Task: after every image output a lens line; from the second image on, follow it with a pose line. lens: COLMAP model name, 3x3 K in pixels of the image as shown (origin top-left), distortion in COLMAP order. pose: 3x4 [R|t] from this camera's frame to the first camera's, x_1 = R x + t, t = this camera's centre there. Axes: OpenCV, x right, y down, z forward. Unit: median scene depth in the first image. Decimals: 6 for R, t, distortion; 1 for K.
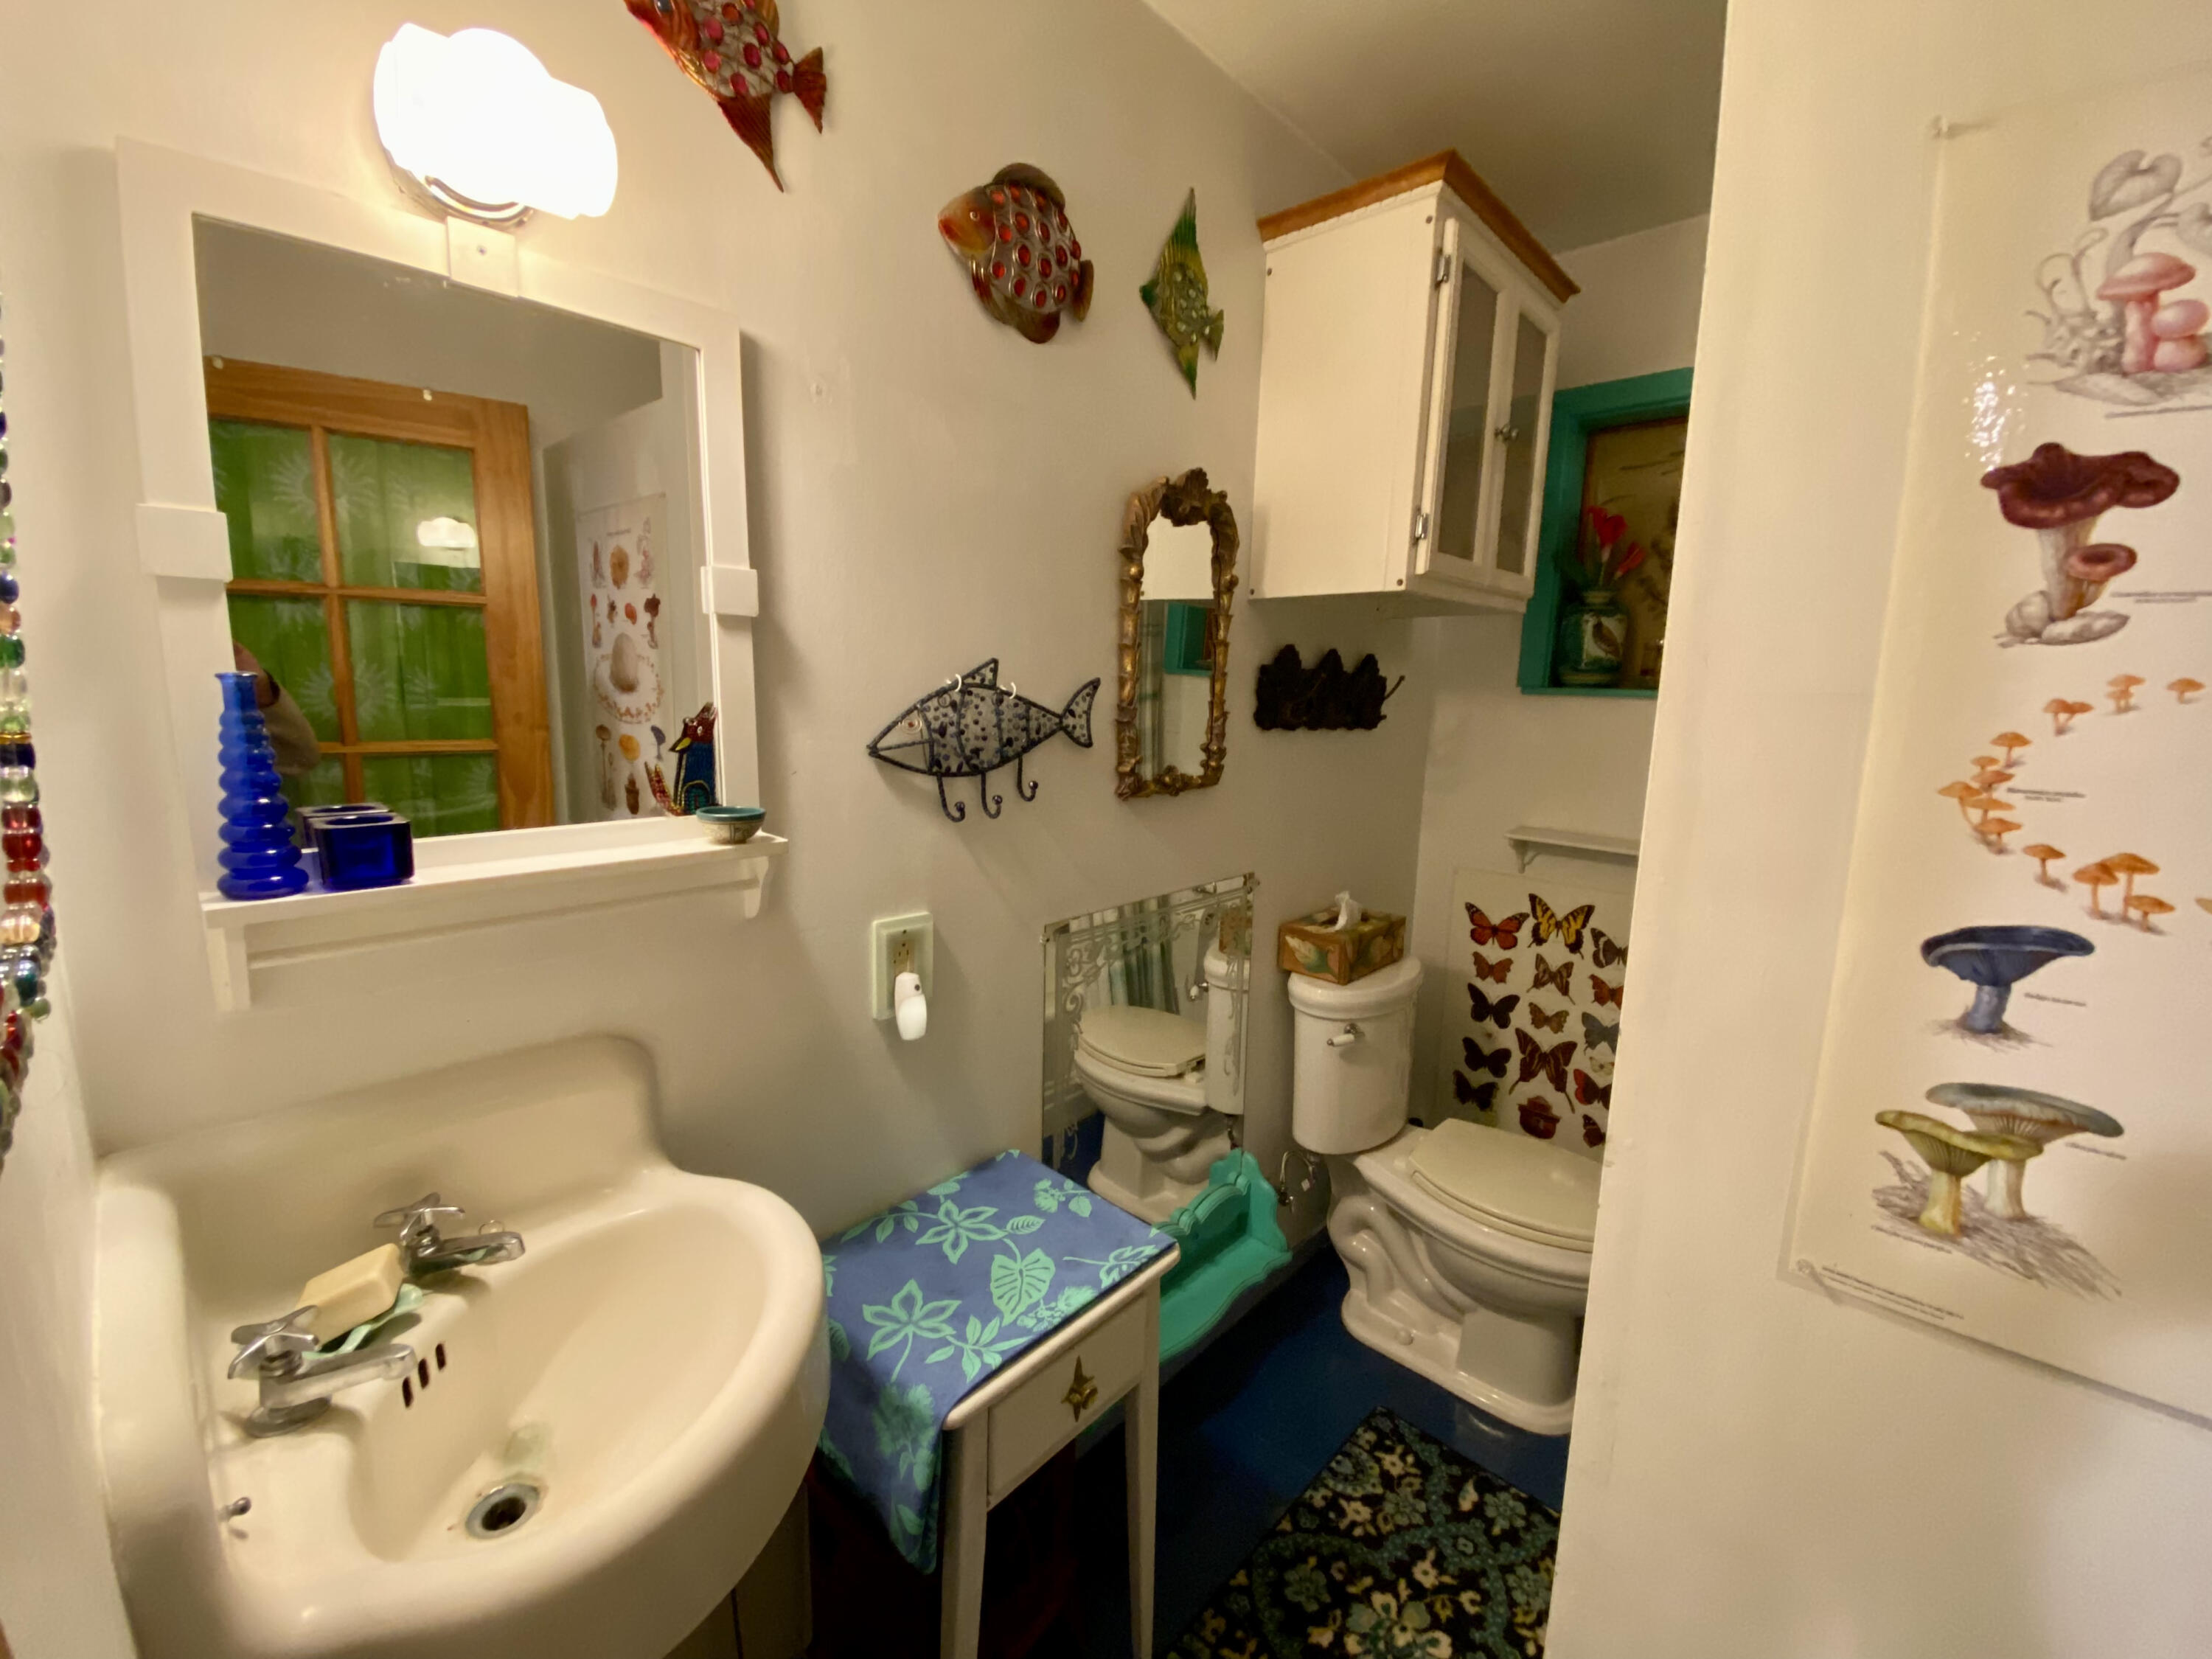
lens RADIAL K [[877.0, 0, 1106.0], [0, 877.0, 829.5], [0, 0, 1]] dist [0.022538, -0.024121]
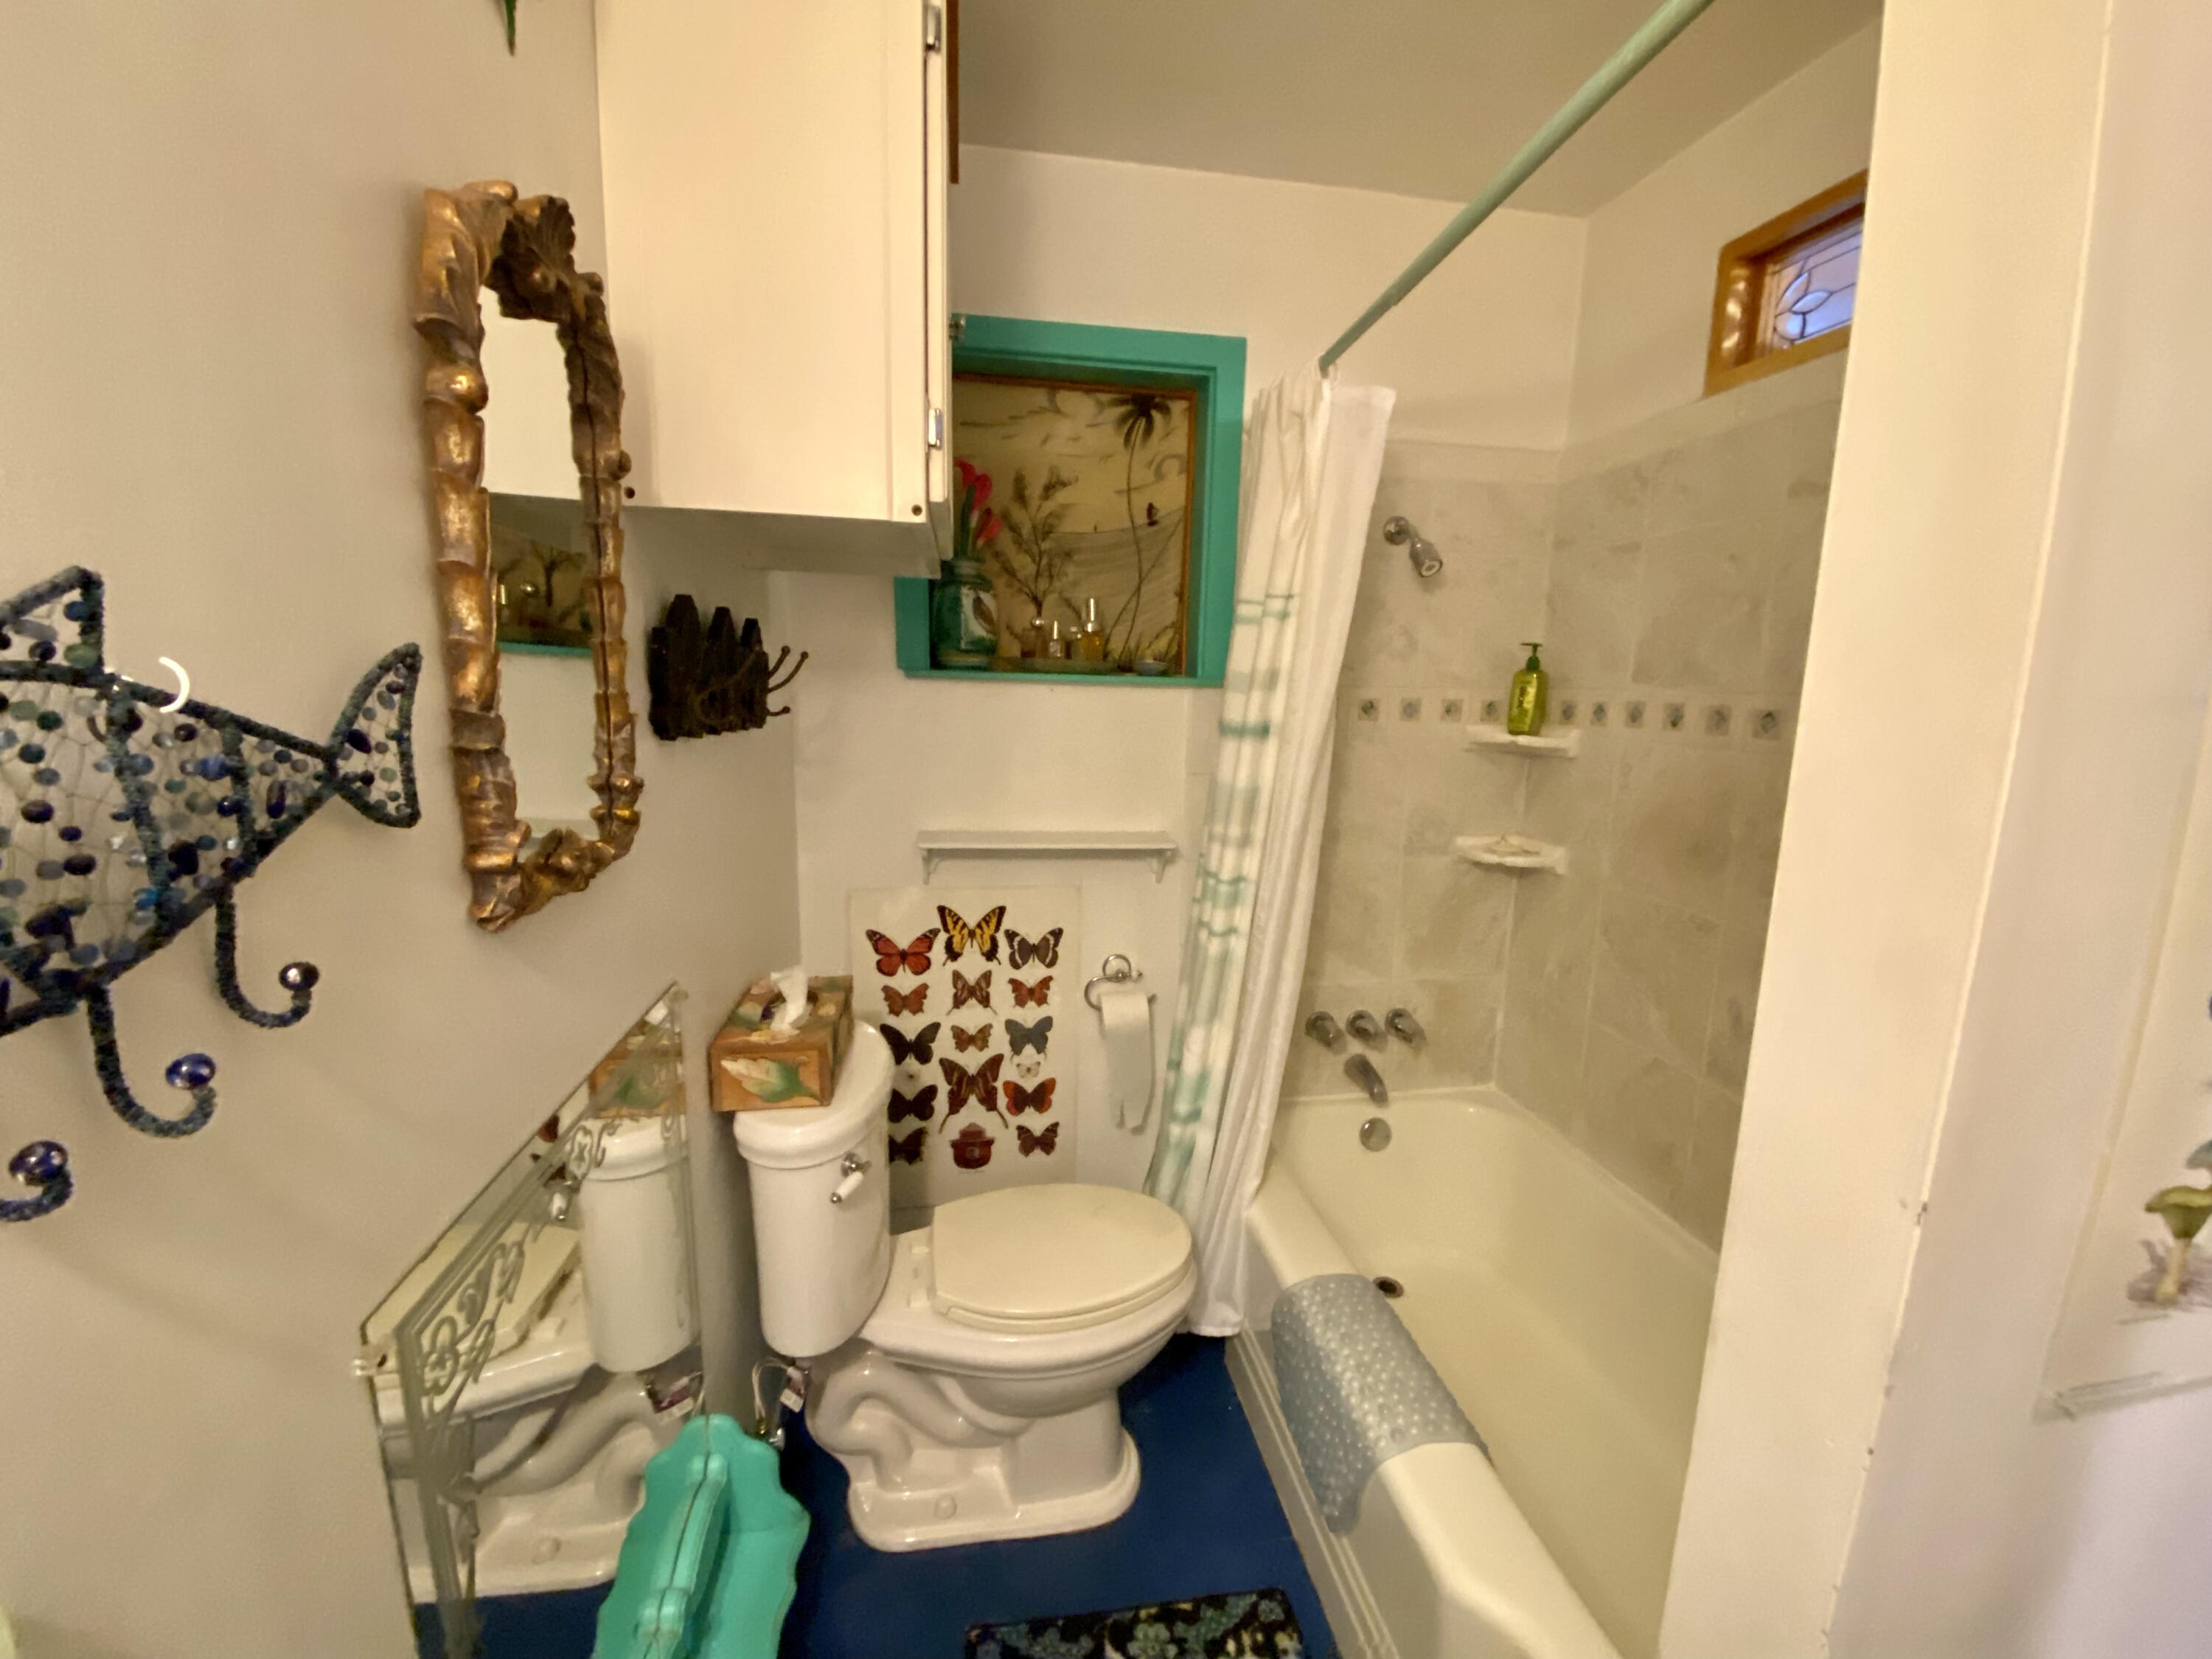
lens RADIAL K [[877.0, 0, 1106.0], [0, 877.0, 829.5], [0, 0, 1]] dist [0.022538, -0.024121]
pose [[0.613179, -0.138072, 0.777784, -0.091837], [0.116254, 0.989658, 0.084032, -0.061568], [-0.781343, 0.038894, 0.622889, 0.360735]]
